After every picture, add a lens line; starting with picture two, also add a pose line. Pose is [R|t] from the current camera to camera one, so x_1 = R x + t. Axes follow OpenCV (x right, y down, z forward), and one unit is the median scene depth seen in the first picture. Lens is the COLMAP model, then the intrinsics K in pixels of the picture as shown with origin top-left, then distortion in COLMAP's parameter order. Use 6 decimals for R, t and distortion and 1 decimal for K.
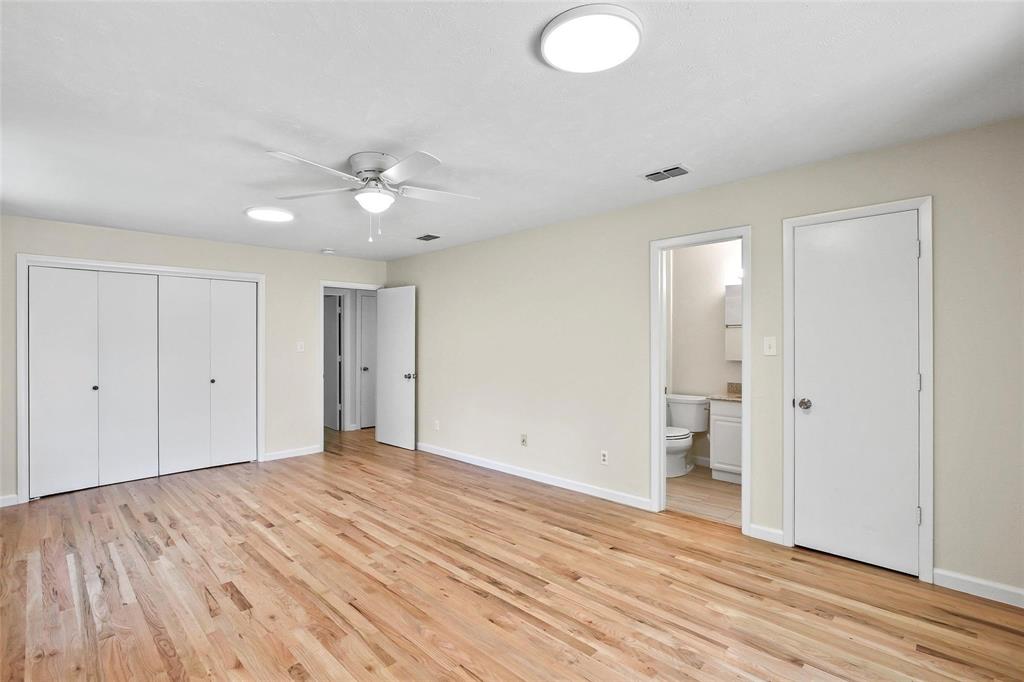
lens RADIAL K [[466.9, 0, 504.9], [0, 466.9, 338.3], [0, 0, 1]] dist [-0.013207, 0.005462]
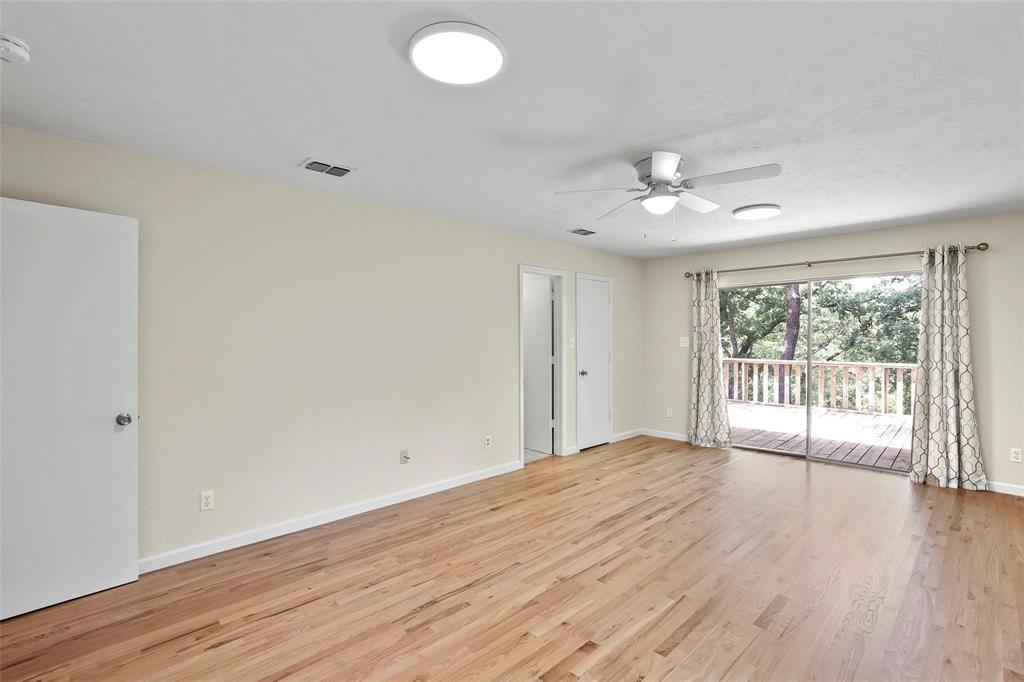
lens RADIAL K [[466.9, 0, 505.6], [0, 466.9, 342.6], [0, 0, 1]] dist [-0.013207, 0.005462]
pose [[0.033740, 0.000762, 0.999430, -1.125490], [-0.002446, 0.999997, -0.000679, 0.013789], [-0.999428, -0.002422, 0.033742, 1.107667]]
